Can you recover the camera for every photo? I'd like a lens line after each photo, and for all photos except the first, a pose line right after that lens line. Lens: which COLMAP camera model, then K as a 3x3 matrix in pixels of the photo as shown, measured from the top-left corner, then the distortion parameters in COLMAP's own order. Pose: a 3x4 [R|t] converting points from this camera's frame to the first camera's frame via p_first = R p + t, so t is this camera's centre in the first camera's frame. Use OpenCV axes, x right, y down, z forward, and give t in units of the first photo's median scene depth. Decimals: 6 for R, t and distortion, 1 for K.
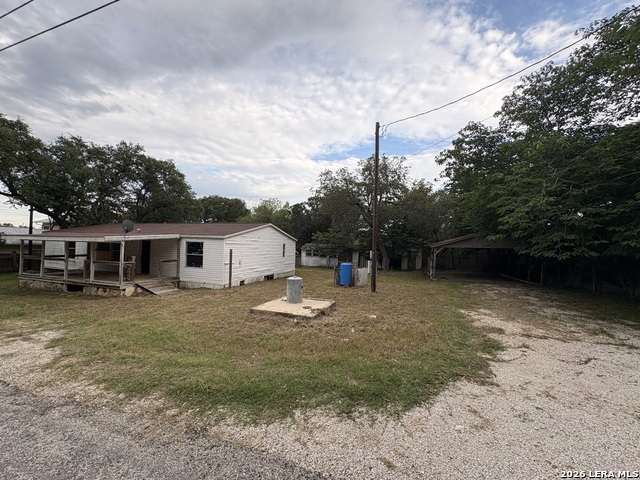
lens RADIAL K [[257.3, 0, 317.7], [0, 257.3, 241.5], [0, 0, 1]] dist [0.004752, -0.000830]
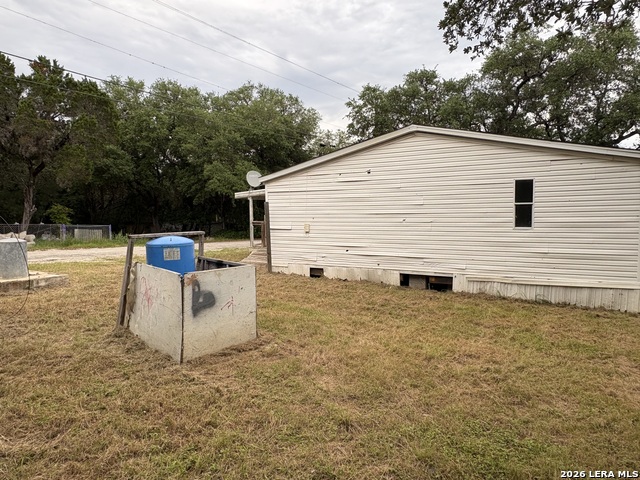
lens RADIAL K [[424.1, 0, 323.0], [0, 424.1, 236.6], [0, 0, 1]] dist [-0.002351, 0.006305]
pose [[-0.167033, 0.040330, -0.985126, 0.611277], [0.020757, 0.999085, 0.037382, 0.083784], [0.985733, -0.014204, -0.167718, 1.476312]]
